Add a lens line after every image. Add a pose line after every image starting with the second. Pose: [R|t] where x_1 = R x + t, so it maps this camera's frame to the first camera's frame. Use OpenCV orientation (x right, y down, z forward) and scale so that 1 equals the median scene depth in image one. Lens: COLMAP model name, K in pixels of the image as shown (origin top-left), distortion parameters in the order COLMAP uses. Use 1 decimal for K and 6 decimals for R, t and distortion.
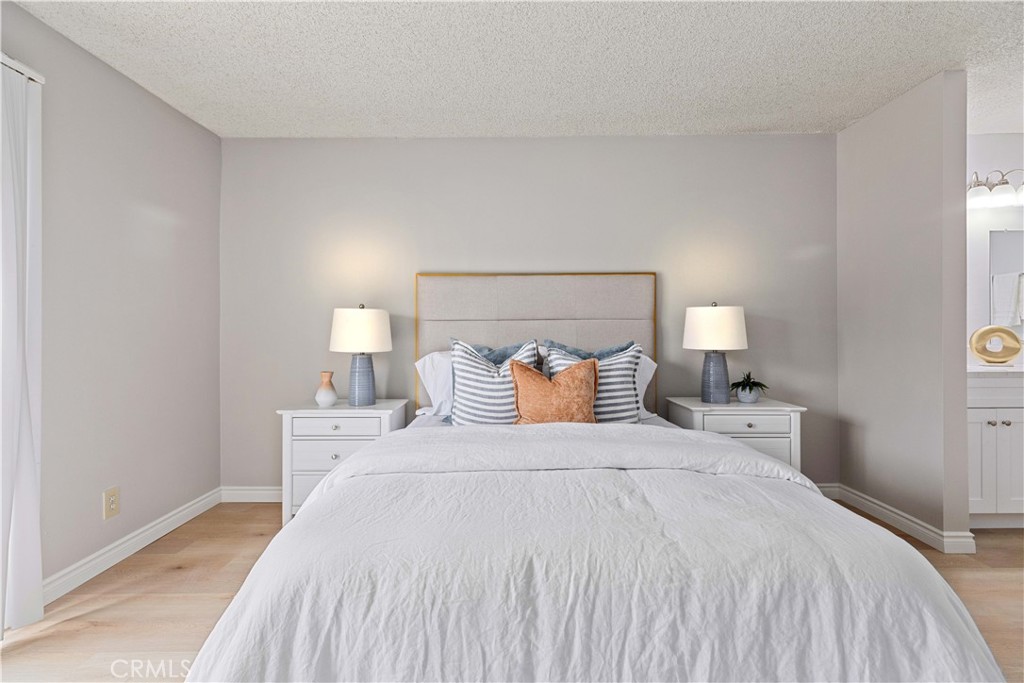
lens RADIAL K [[461.1, 0, 508.4], [0, 461.1, 330.2], [0, 0, 1]] dist [0.004648, -0.000303]
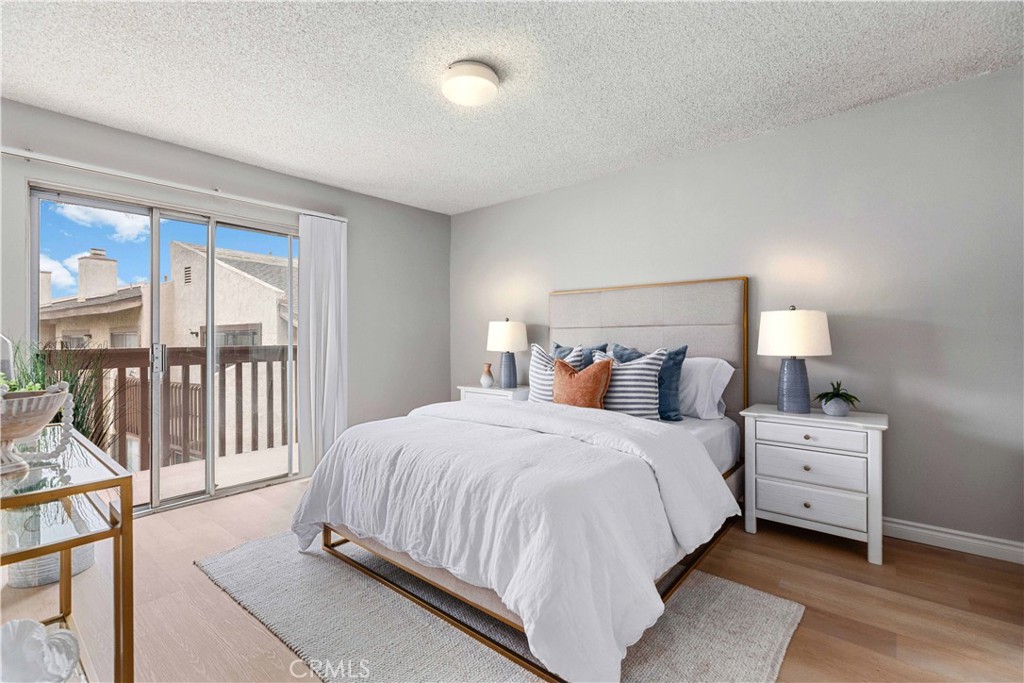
lens RADIAL K [[459.7, 0, 505.6], [0, 459.7, 337.9], [0, 0, 1]] dist [0.007328, -0.000250]
pose [[0.759849, -0.000357, -0.650099, 0.699450], [0.006771, 0.999950, 0.007365, -0.006017], [0.650064, -0.009998, 0.759814, -0.110113]]
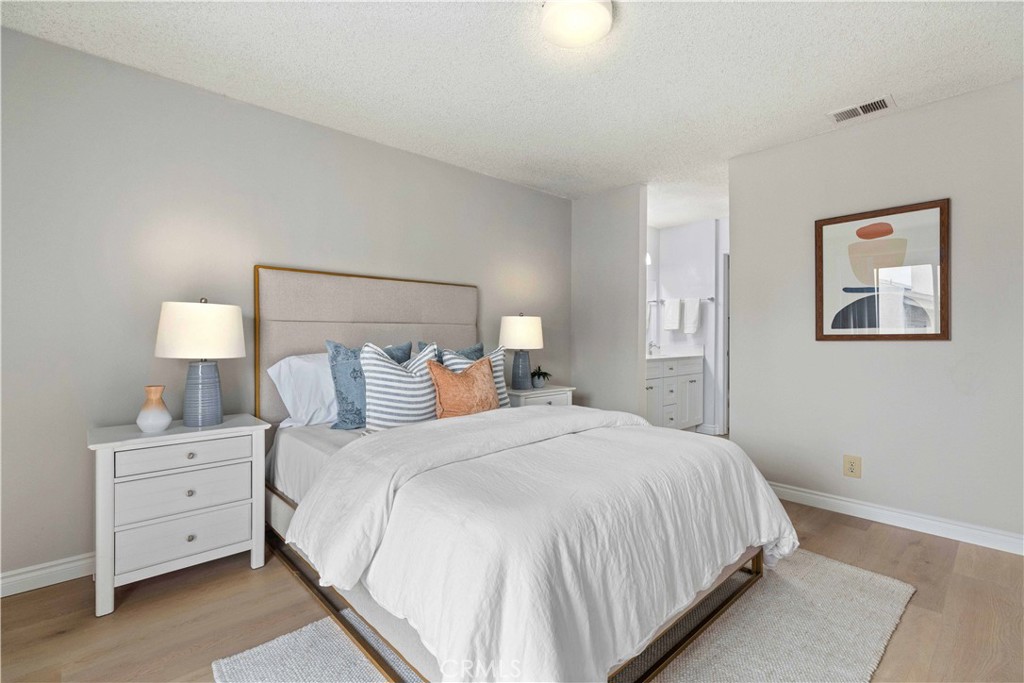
lens RADIAL K [[459.7, 0, 505.6], [0, 459.7, 337.9], [0, 0, 1]] dist [0.007328, -0.000250]
pose [[0.738886, 0.002485, 0.673826, -0.534398], [-0.007875, 0.999957, 0.004947, 0.004786], [-0.673785, -0.008962, 0.738873, 0.072512]]
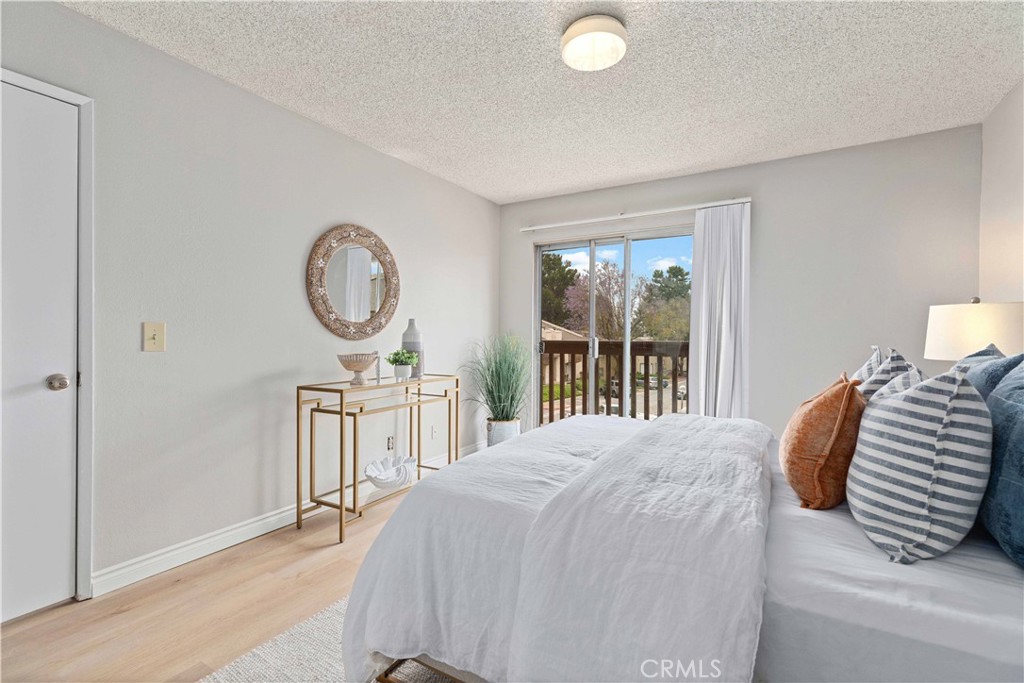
lens RADIAL K [[459.7, 0, 505.6], [0, 459.7, 337.9], [0, 0, 1]] dist [0.007328, -0.000250]
pose [[-0.493408, 0.006500, -0.869774, 0.826016], [0.006553, 0.999971, 0.003756, 0.002554], [0.869773, -0.003847, -0.493436, 0.800896]]
